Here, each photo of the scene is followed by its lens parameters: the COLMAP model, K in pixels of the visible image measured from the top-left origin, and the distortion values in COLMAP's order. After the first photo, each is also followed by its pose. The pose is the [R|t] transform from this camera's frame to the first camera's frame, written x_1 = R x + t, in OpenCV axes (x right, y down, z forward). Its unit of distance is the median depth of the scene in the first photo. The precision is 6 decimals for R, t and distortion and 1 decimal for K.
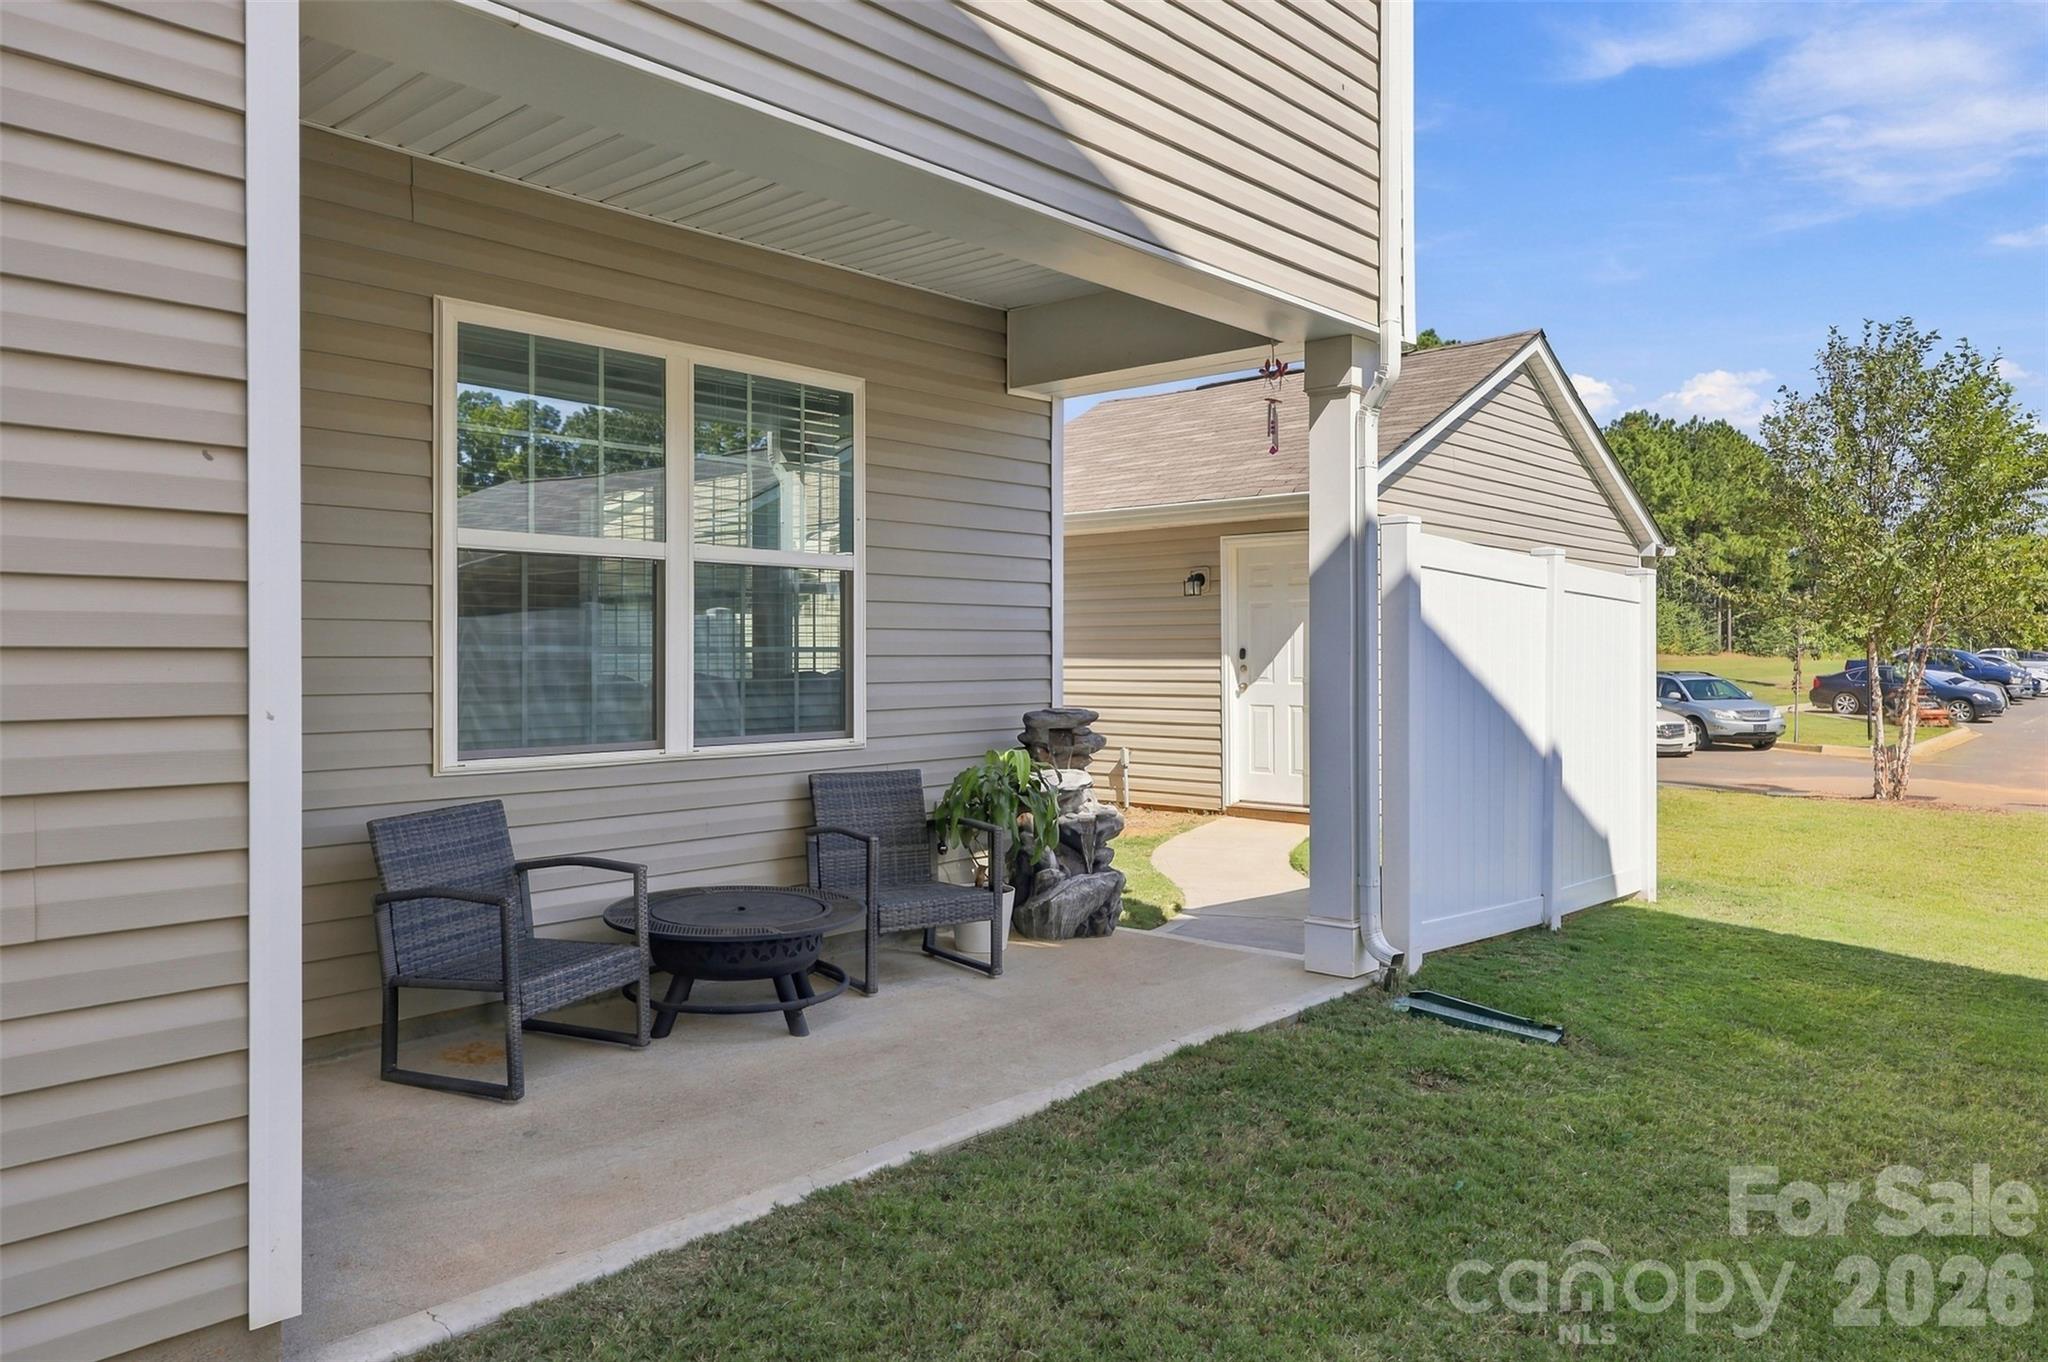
lens RADIAL K [[1492.5, 0, 1068.9], [0, 1492.5, 678.0], [0, 0, 1]] dist [0.005018, 0.003807]
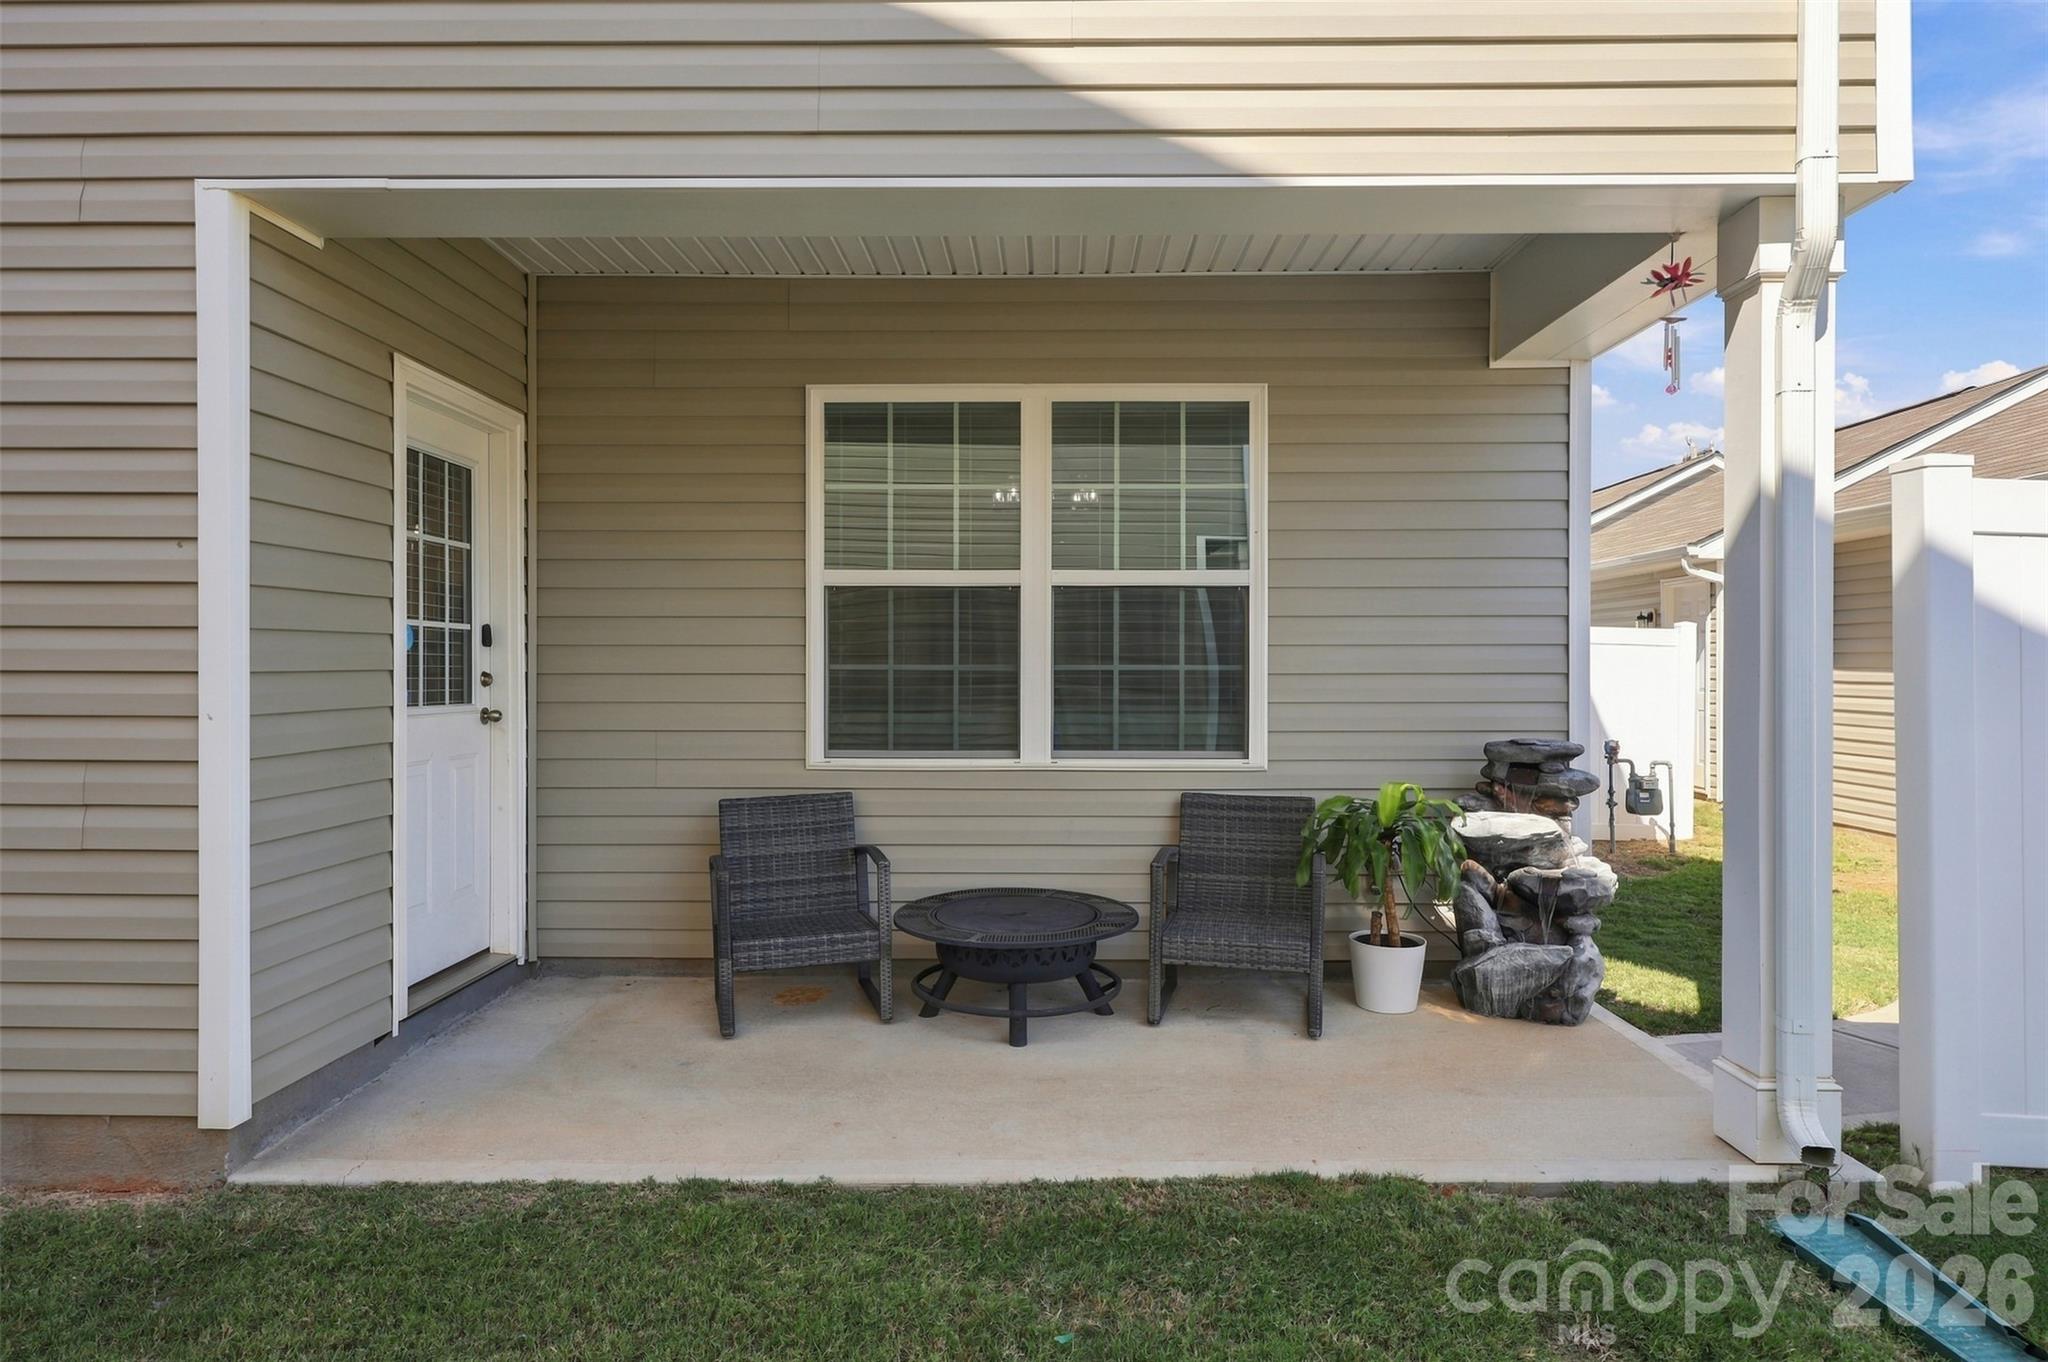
lens RADIAL K [[1298.9, 0, 1024.0], [0, 1298.9, 681.0], [0, 0, 1]] dist [-0.001446, 0.000353]
pose [[0.617159, 0.011764, -0.786751, 0.481387], [-0.013562, 0.999899, 0.004312, -0.013361], [0.786722, 0.008009, 0.617256, 0.417527]]
